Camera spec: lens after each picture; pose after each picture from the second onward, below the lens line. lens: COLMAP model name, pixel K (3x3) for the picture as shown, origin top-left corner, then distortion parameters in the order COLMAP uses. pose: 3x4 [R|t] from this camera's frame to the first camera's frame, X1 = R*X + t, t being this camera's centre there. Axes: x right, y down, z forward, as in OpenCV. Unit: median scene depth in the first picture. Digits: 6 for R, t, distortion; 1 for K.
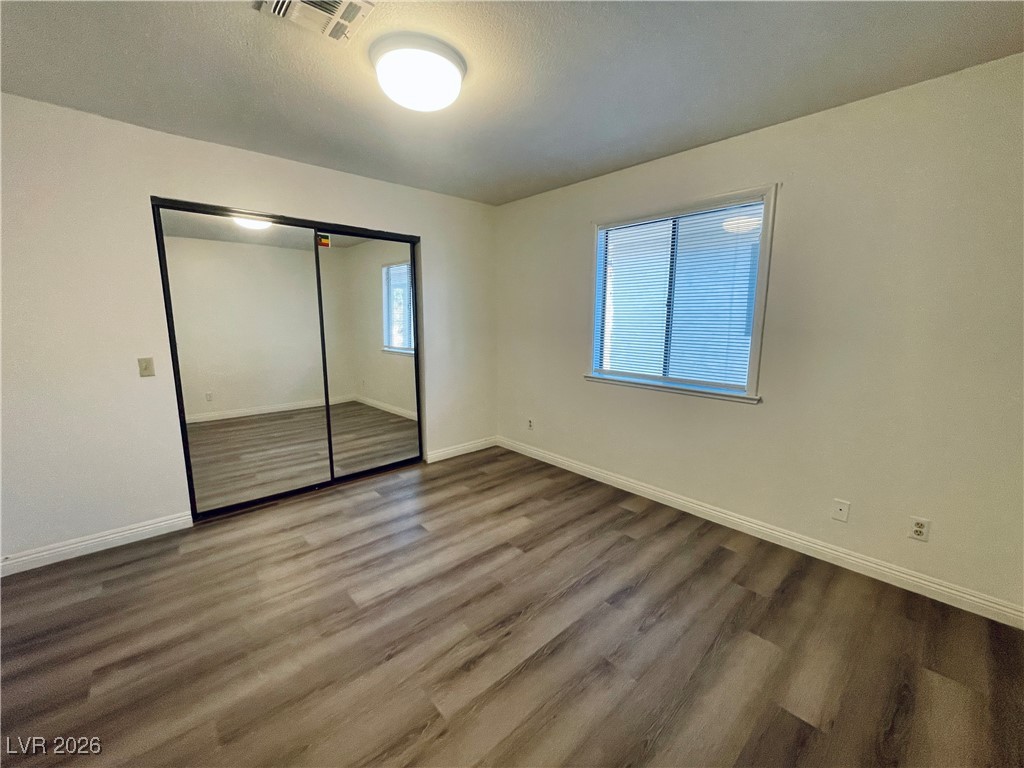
lens RADIAL K [[417.0, 0, 515.1], [0, 417.0, 381.5], [0, 0, 1]] dist [-0.000296, -0.000035]
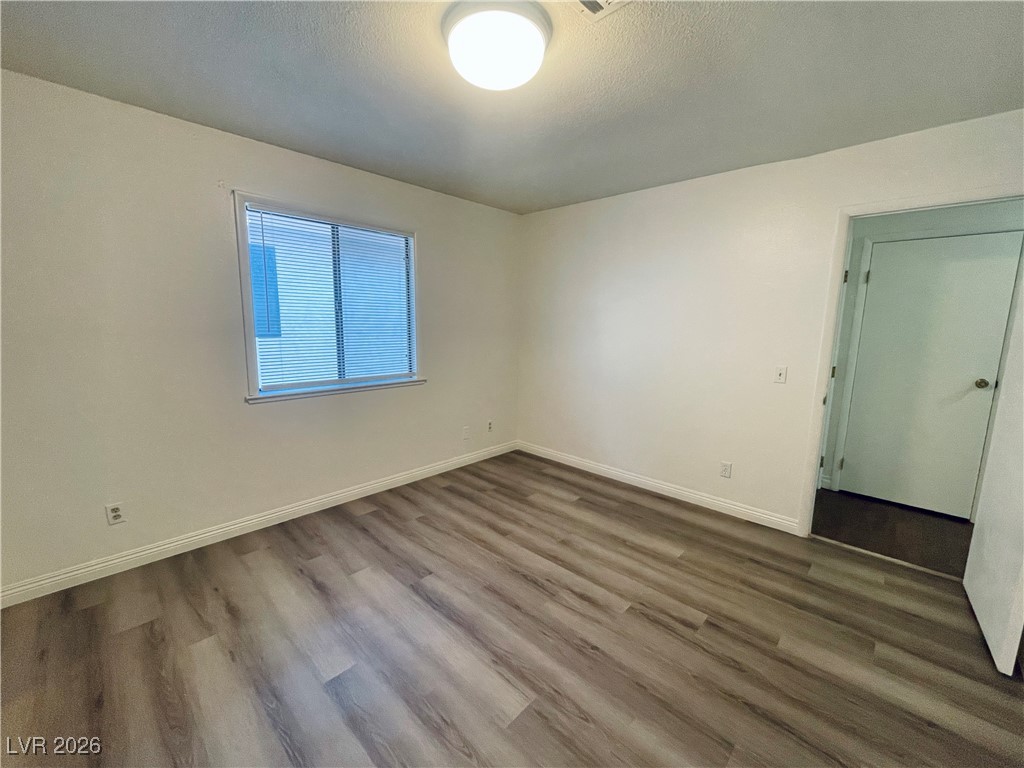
lens RADIAL K [[417.0, 0, 515.1], [0, 417.0, 381.5], [0, 0, 1]] dist [-0.000296, -0.000035]
pose [[-0.073697, -0.150677, 0.985832, -0.798843], [0.136945, 0.977627, 0.159661, -0.129628], [-0.987833, 0.146772, -0.051414, 0.751394]]
